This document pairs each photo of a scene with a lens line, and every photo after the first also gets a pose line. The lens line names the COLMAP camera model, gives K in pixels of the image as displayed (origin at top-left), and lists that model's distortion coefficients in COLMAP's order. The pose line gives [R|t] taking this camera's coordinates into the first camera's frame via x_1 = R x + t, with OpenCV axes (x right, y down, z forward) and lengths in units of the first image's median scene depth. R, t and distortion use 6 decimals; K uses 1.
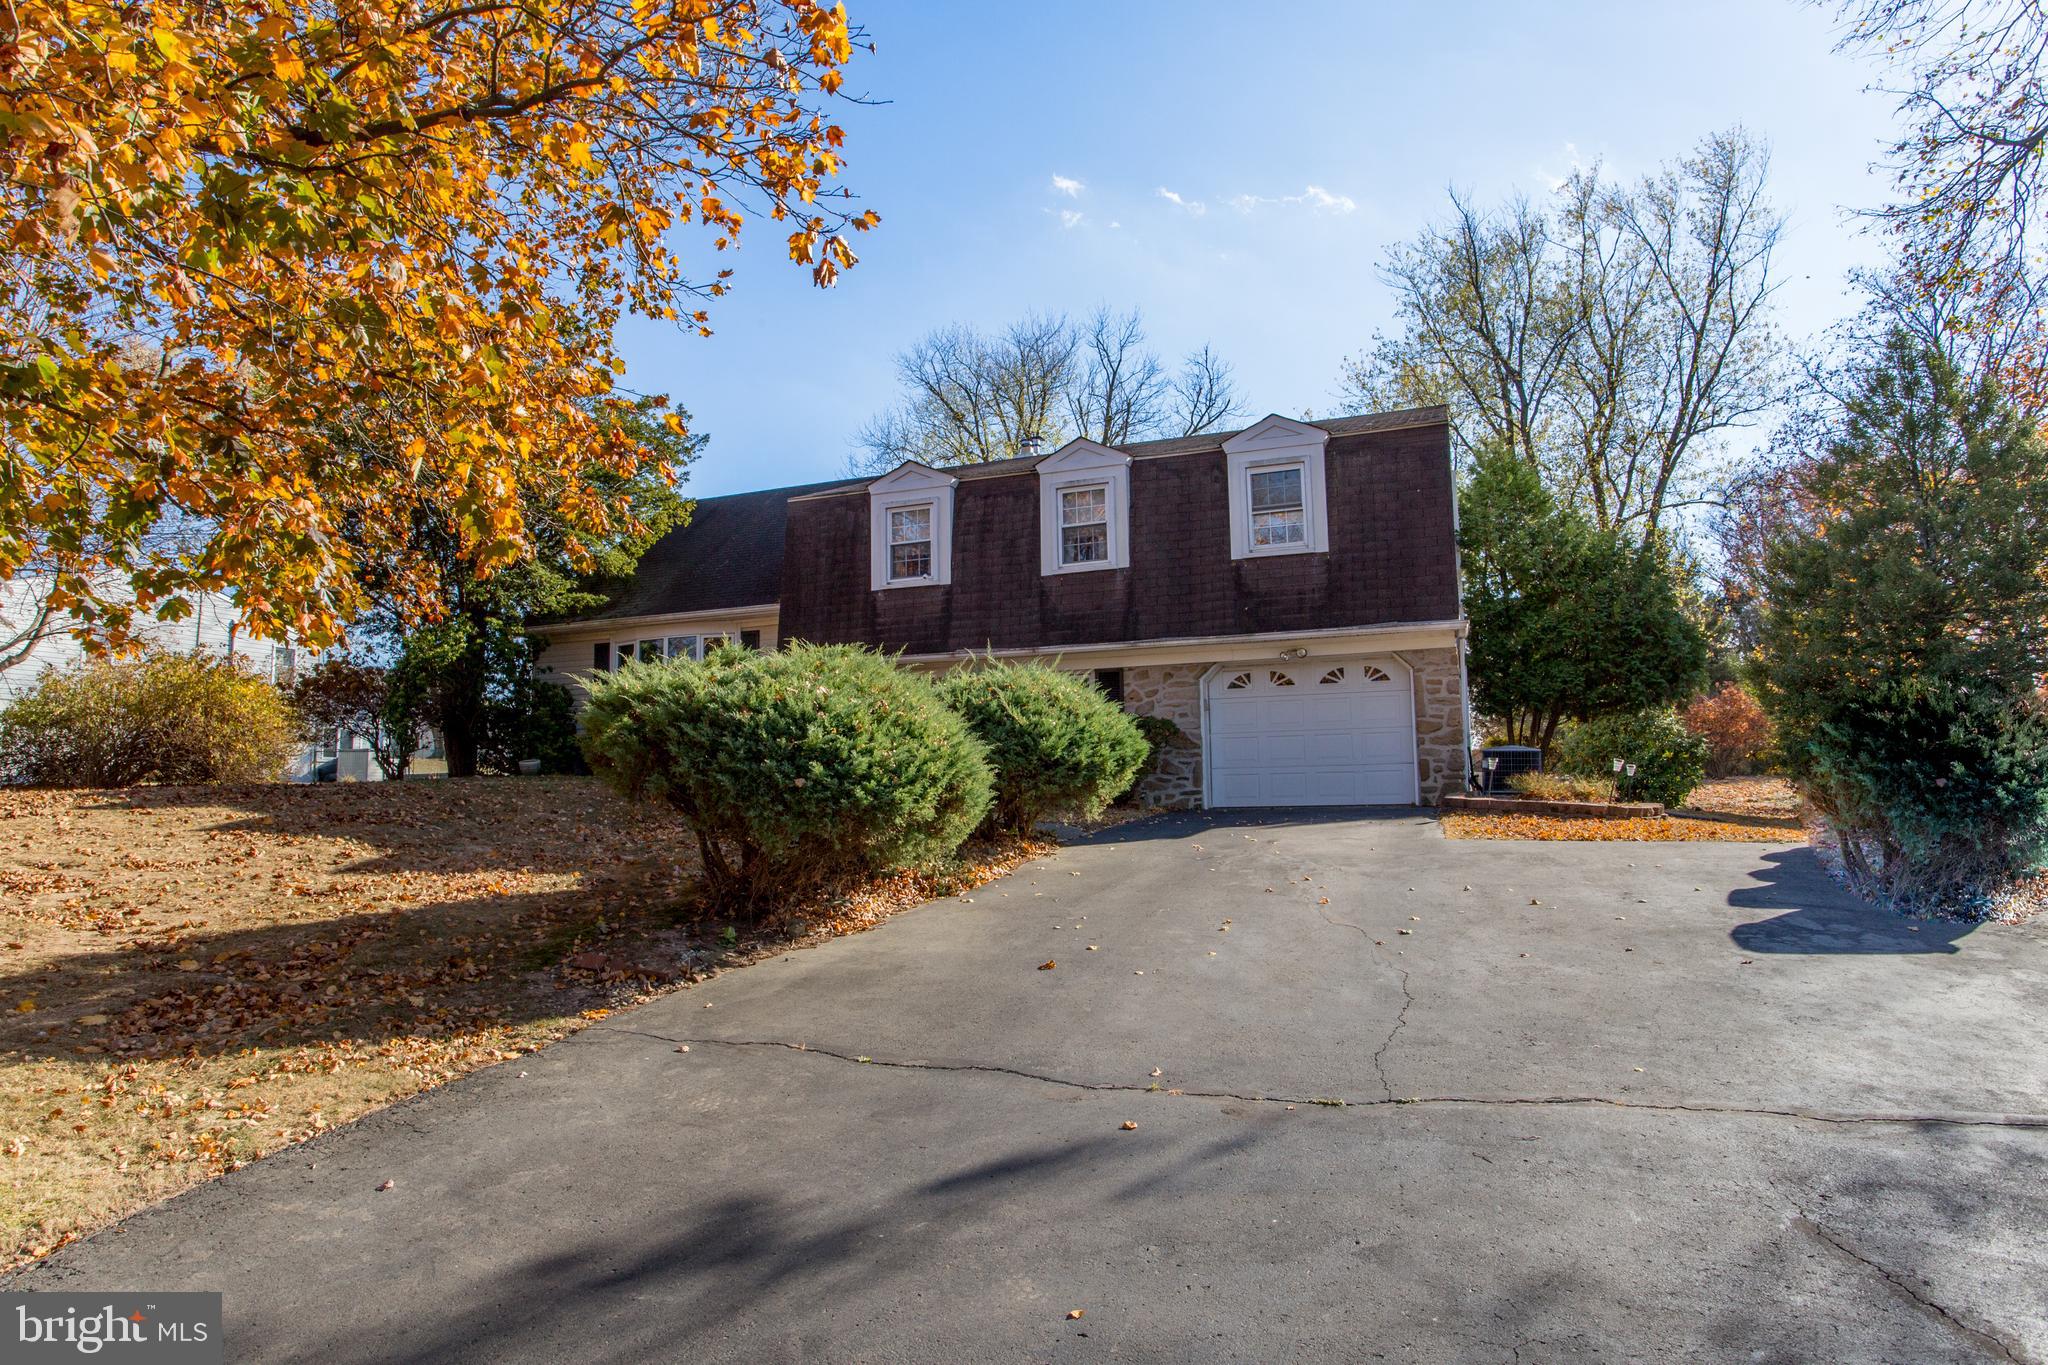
lens RADIAL K [[1220.7, 0, 1026.3], [0, 1220.7, 686.7], [0, 0, 1]] dist [-0.050111, -0.000979]
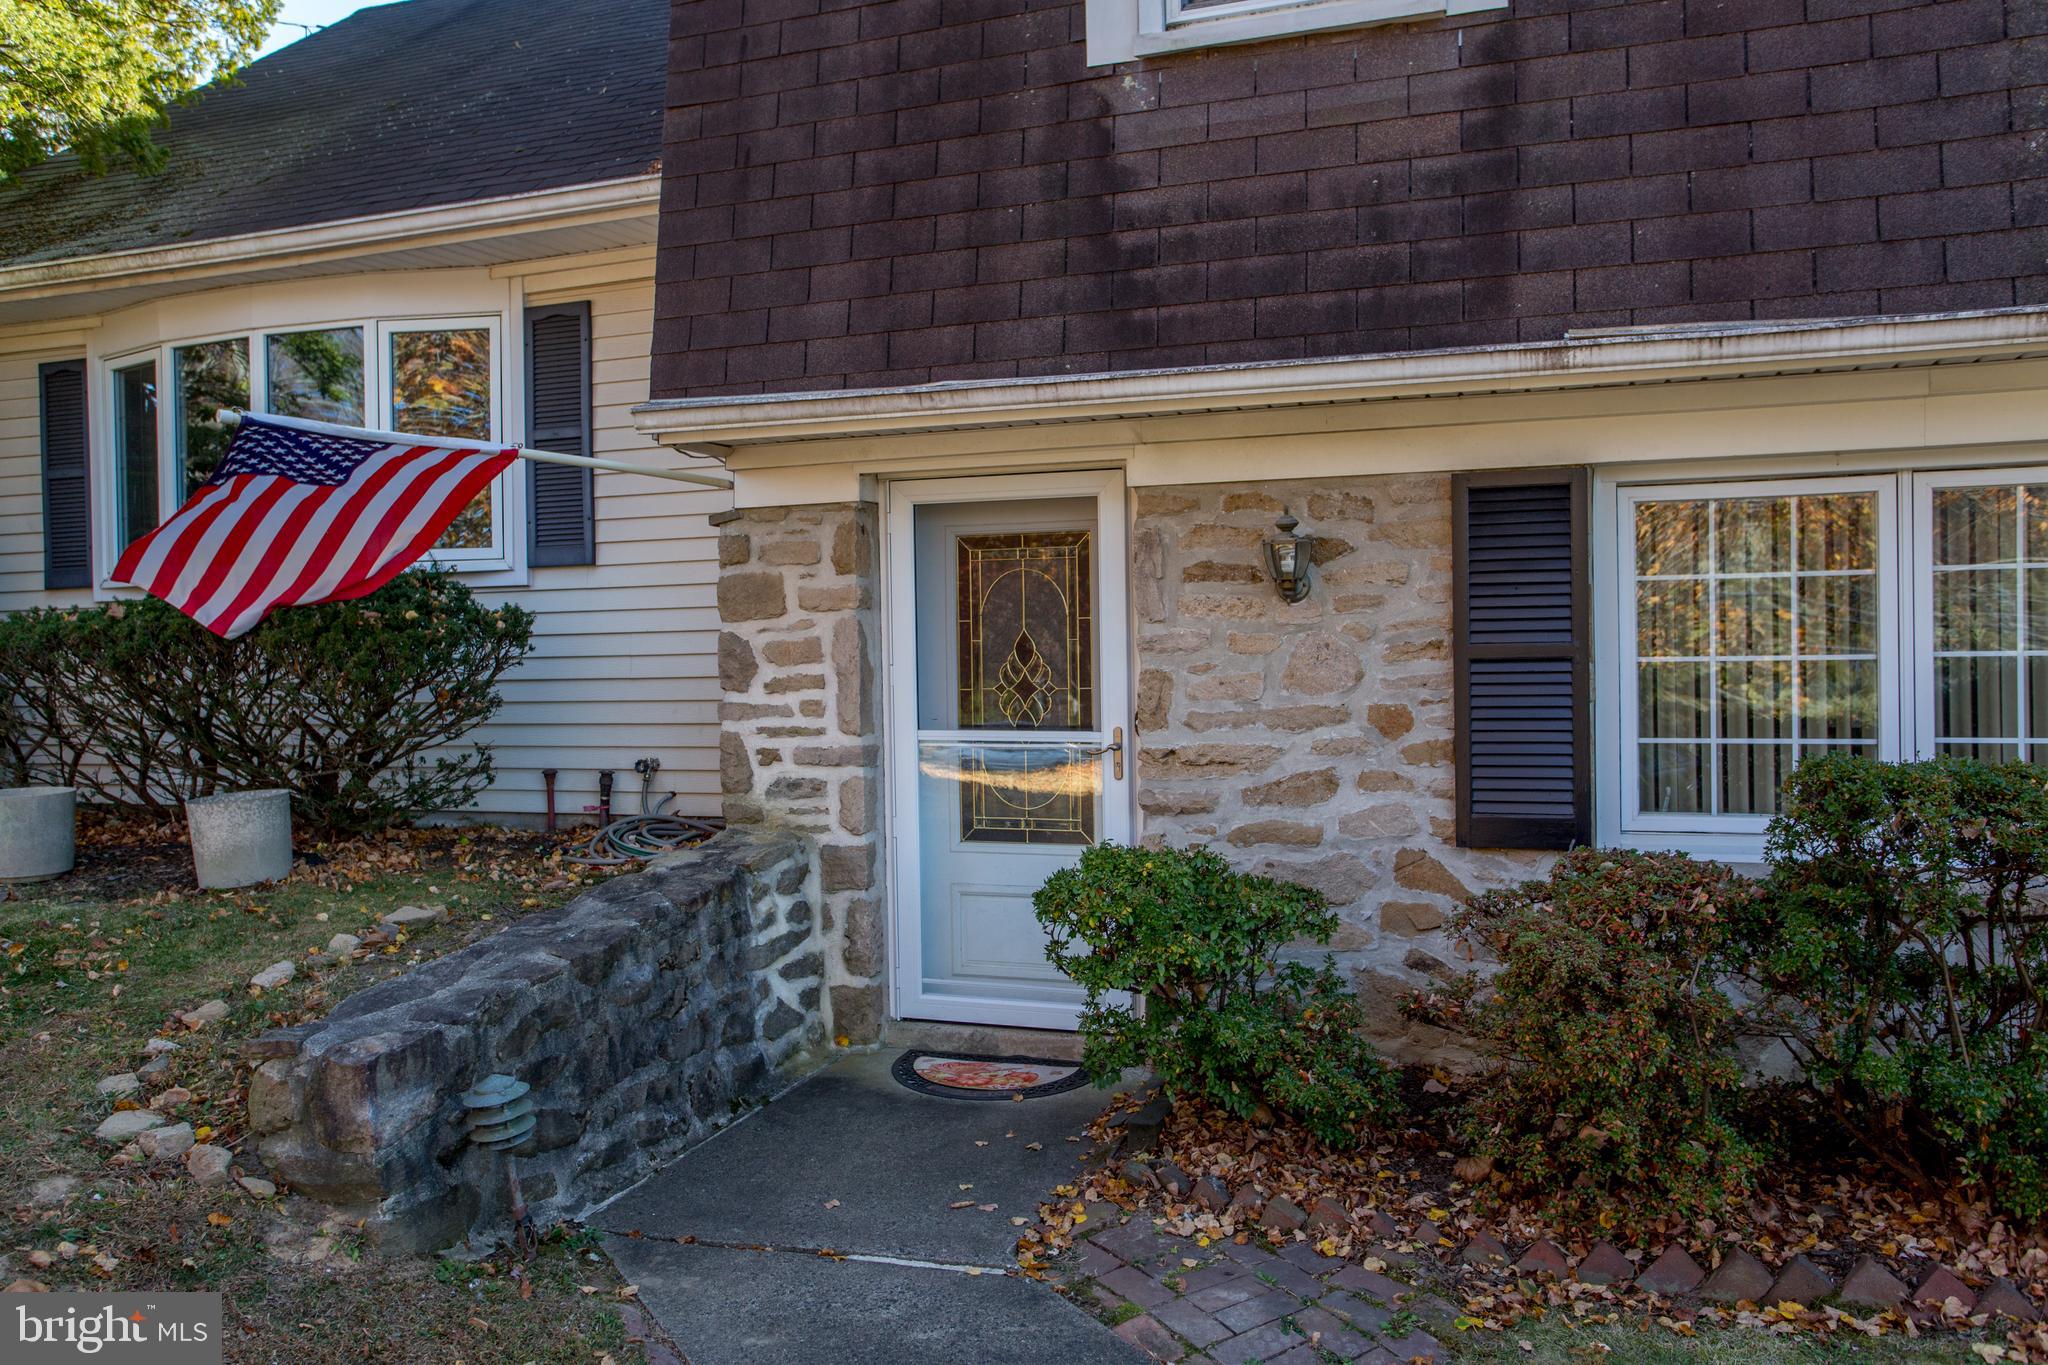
lens RADIAL K [[1541.7, 0, 1025.9], [0, 1541.7, 686.4], [0, 0, 1]] dist [-0.039722, -0.001331]
pose [[0.999613, -0.004984, 0.027372, -0.166009], [0.001570, 0.992360, 0.123363, -0.003696], [-0.027778, -0.123272, 0.991984, 0.815390]]
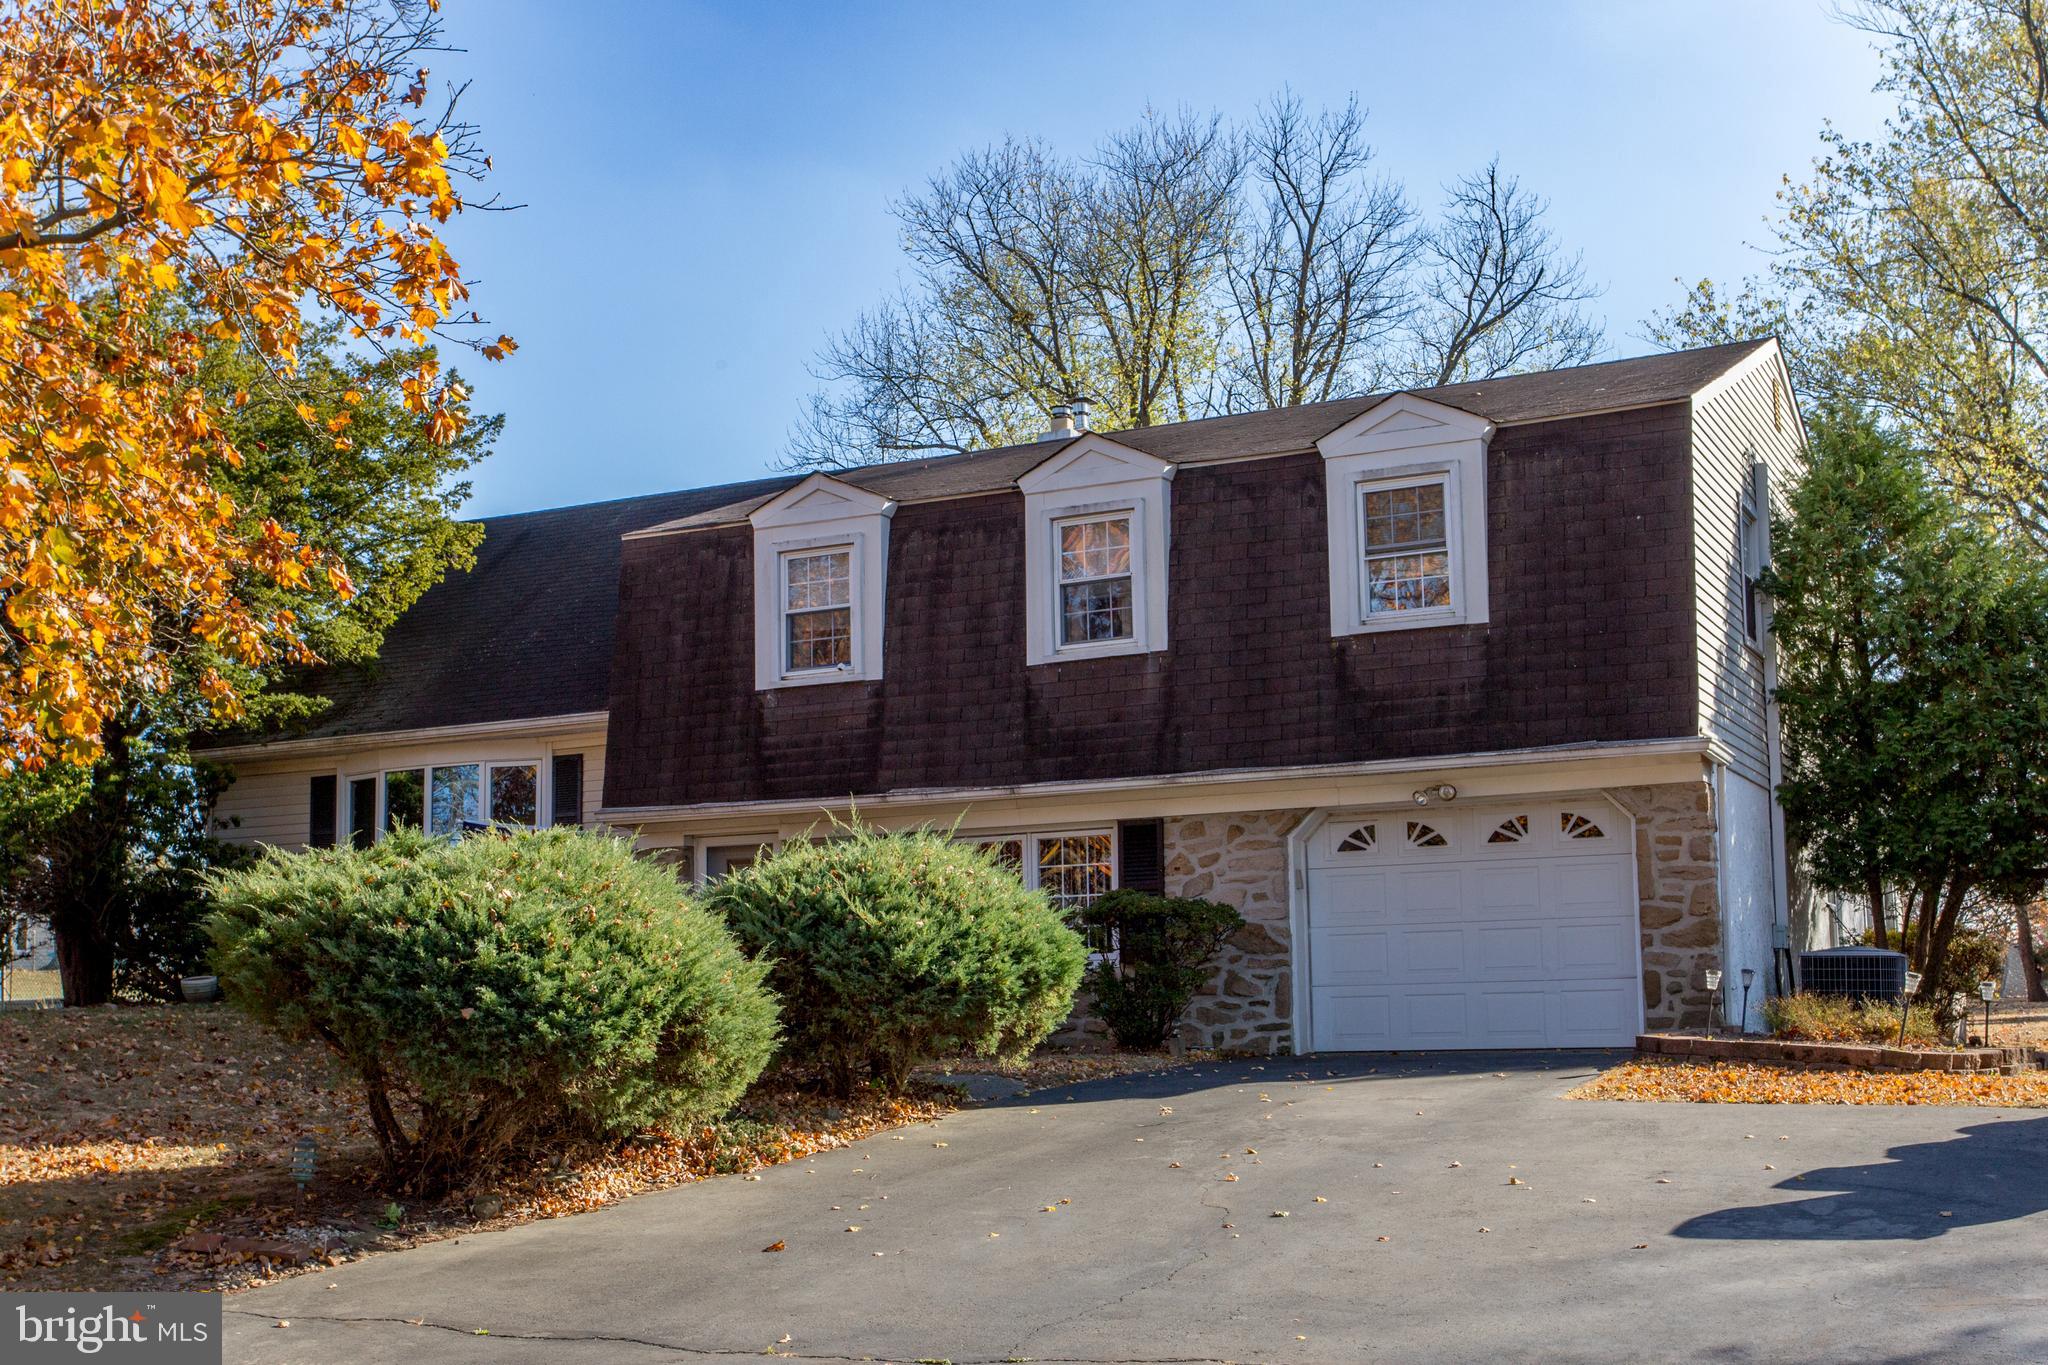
lens RADIAL K [[2453.3, 0, 1013.0], [0, 2453.3, 776.2], [0, 0, 1]] dist [0.050236, 0.000000]
pose [[0.996057, -0.010450, -0.088099, 0.119507], [0.009034, 0.999824, -0.016462, -0.017718], [0.088255, 0.015601, 0.995976, -0.216867]]
